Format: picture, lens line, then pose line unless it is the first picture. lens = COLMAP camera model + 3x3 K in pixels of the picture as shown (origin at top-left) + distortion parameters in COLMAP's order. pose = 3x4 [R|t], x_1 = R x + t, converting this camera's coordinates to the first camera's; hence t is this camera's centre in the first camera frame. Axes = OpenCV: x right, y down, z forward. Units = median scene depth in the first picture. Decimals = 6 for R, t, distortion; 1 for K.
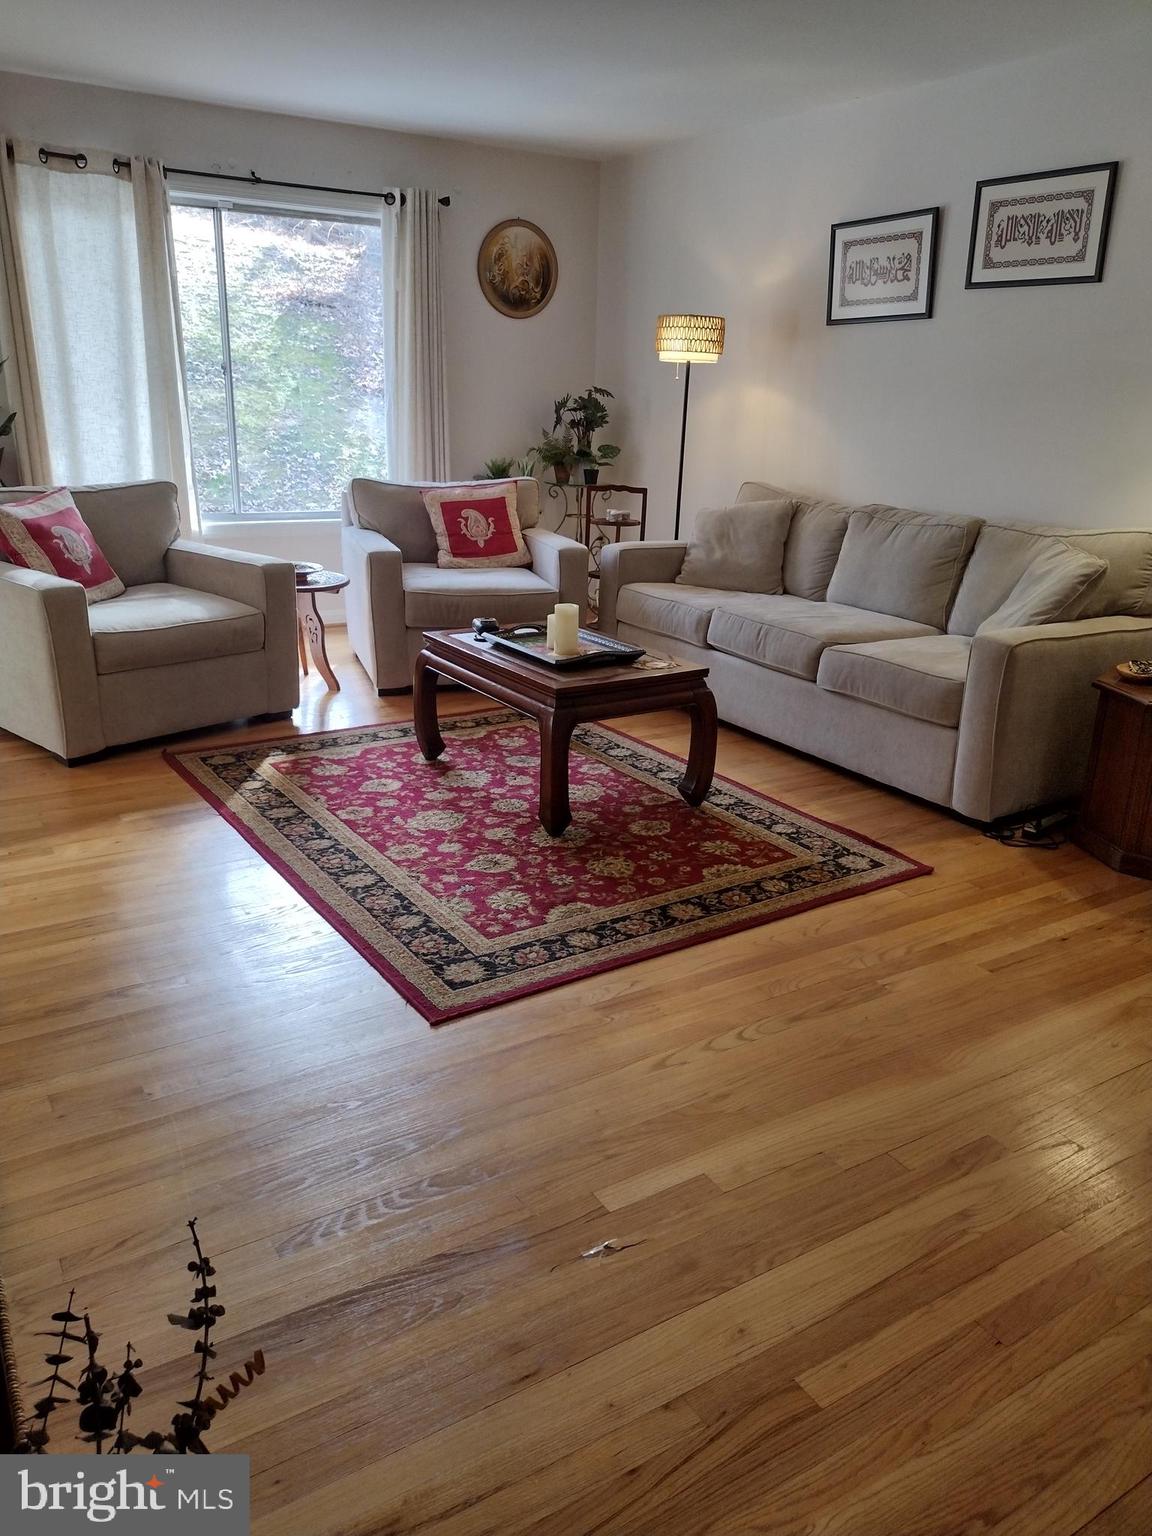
lens RADIAL K [[1150.3, 0, 584.5], [0, 1150.3, 768.9], [0, 0, 1]] dist [0.041301, -0.058555]
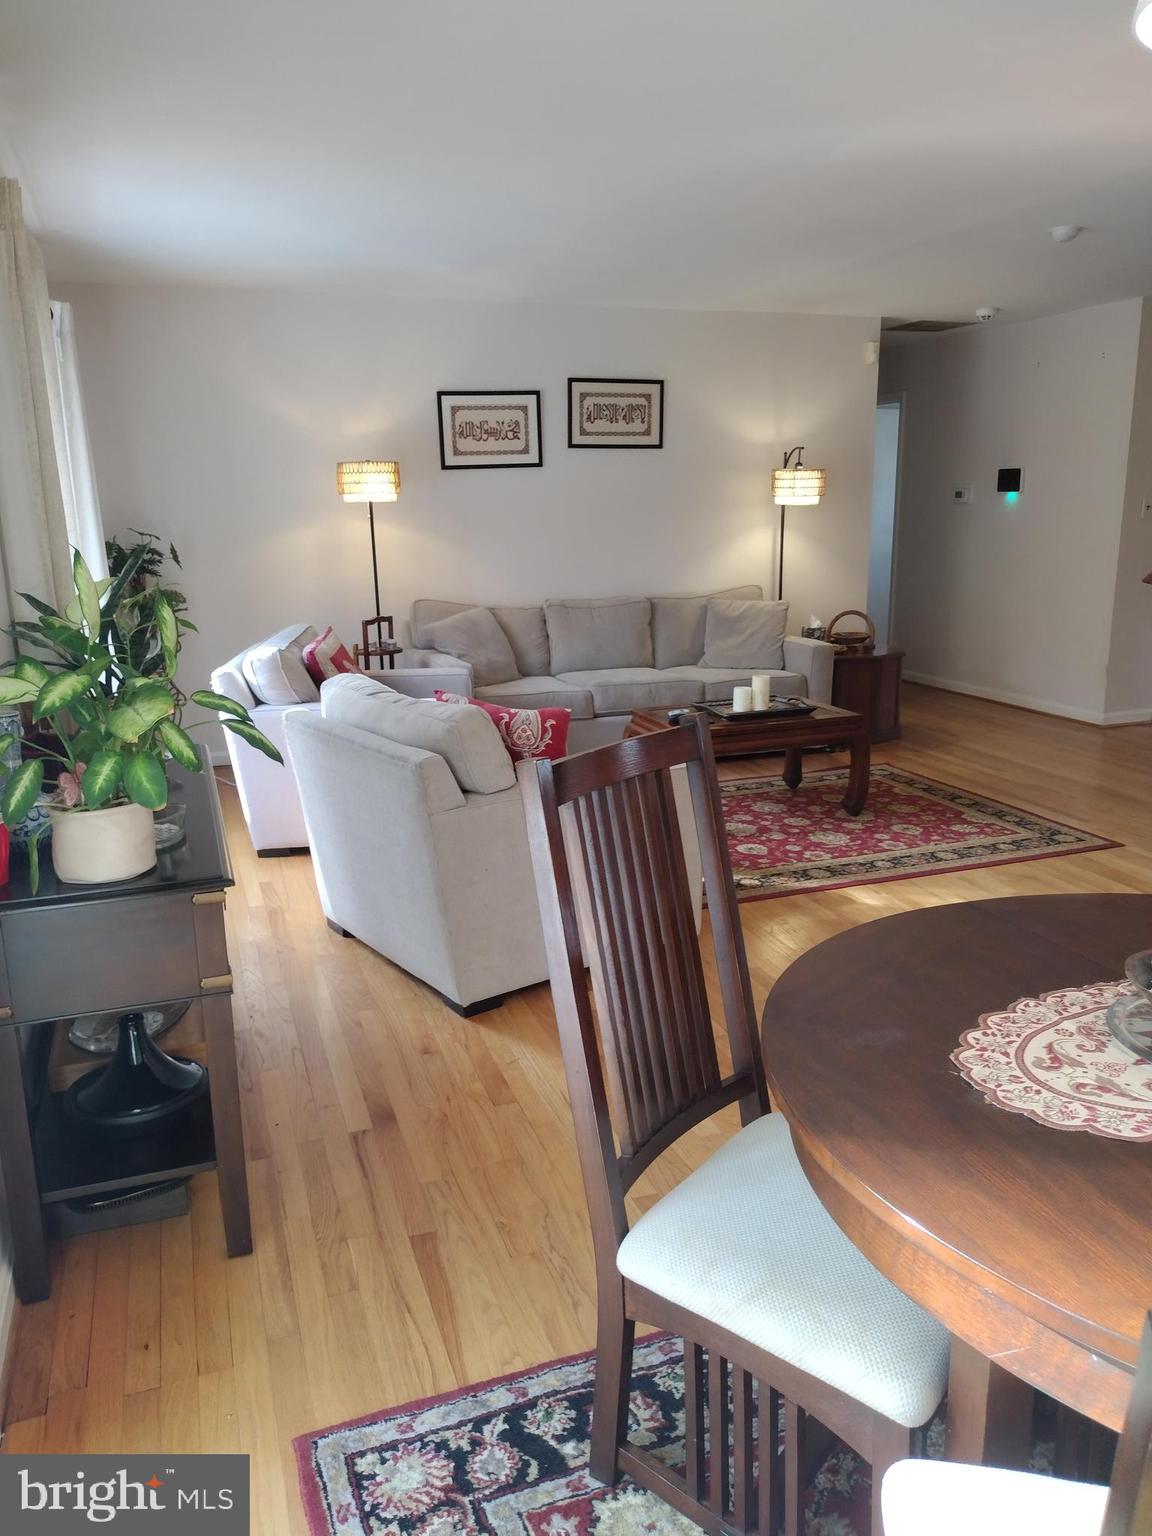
lens RADIAL K [[1150.3, 0, 585.8], [0, 1150.3, 767.2], [0, 0, 1]] dist [0.041301, -0.058555]
pose [[0.218600, -0.250567, 0.943096, -1.365967], [0.331421, 0.928085, 0.169759, -0.336586], [-0.917809, 0.275453, 0.285922, 0.810374]]
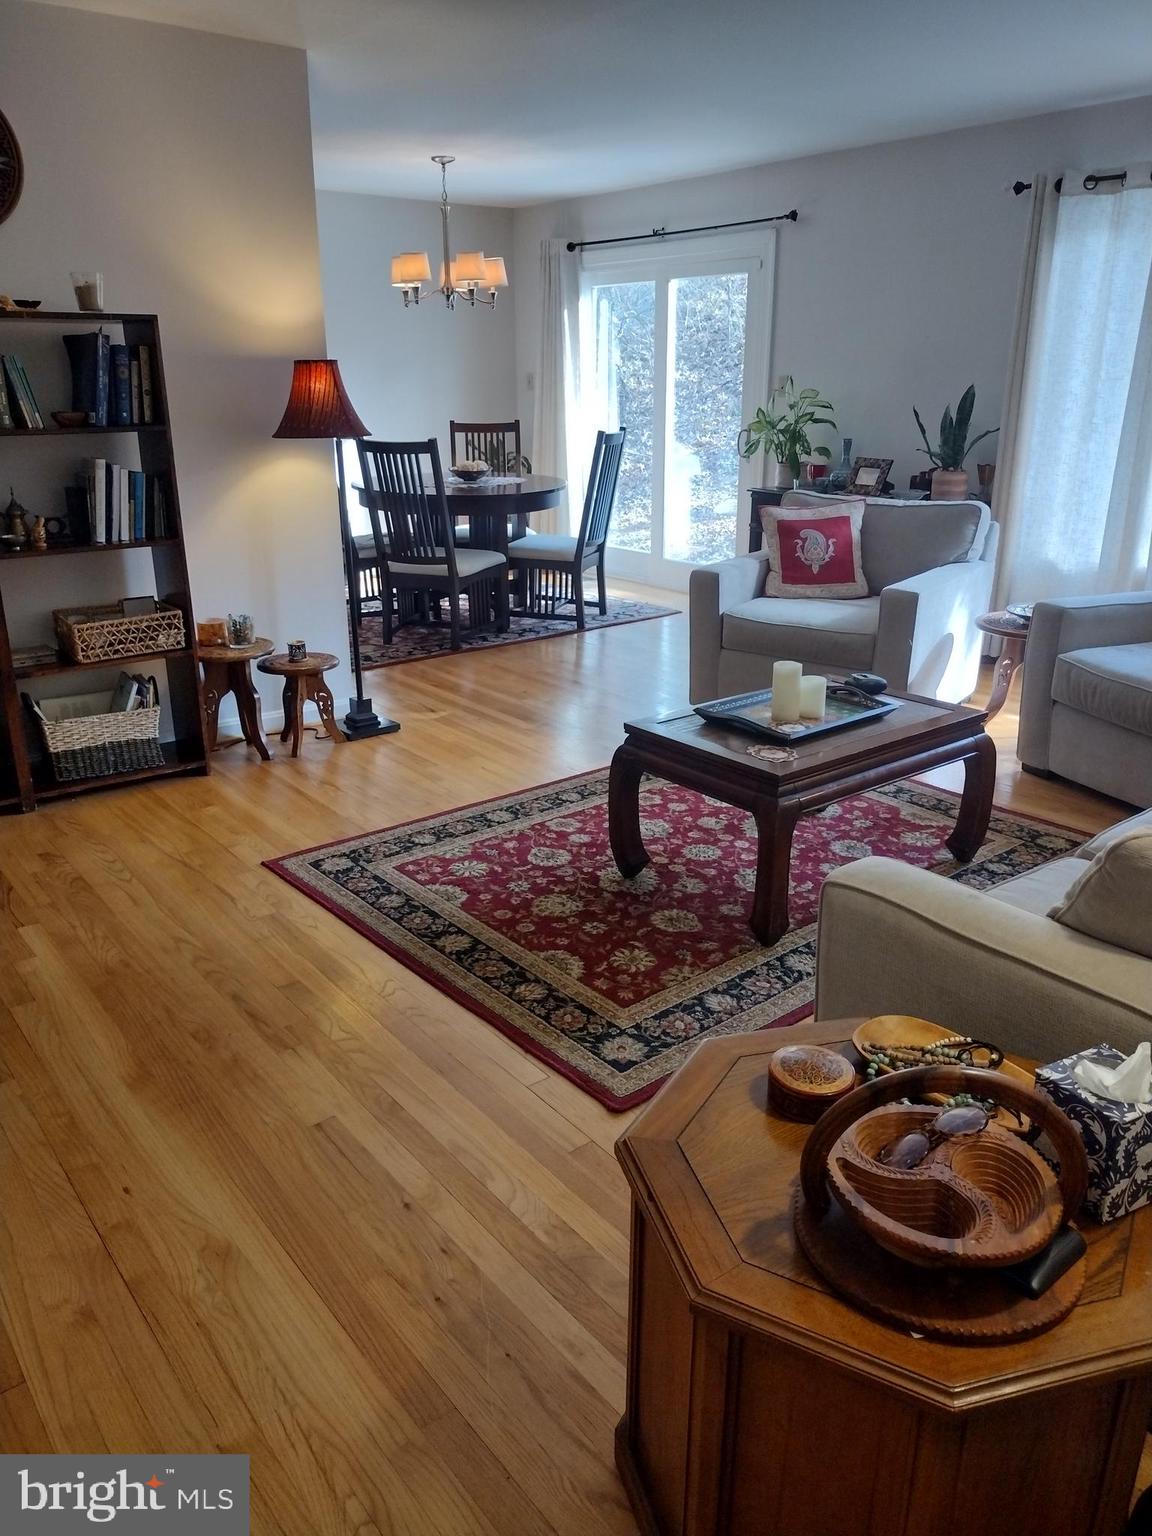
lens RADIAL K [[1150.3, 0, 584.1], [0, 1150.3, 769.9], [0, 0, 1]] dist [0.041301, -0.058555]
pose [[0.099215, 0.294092, -0.950614, 0.783539], [-0.315124, 0.915443, 0.250321, -0.230067], [0.943850, 0.274726, 0.183501, 0.709127]]
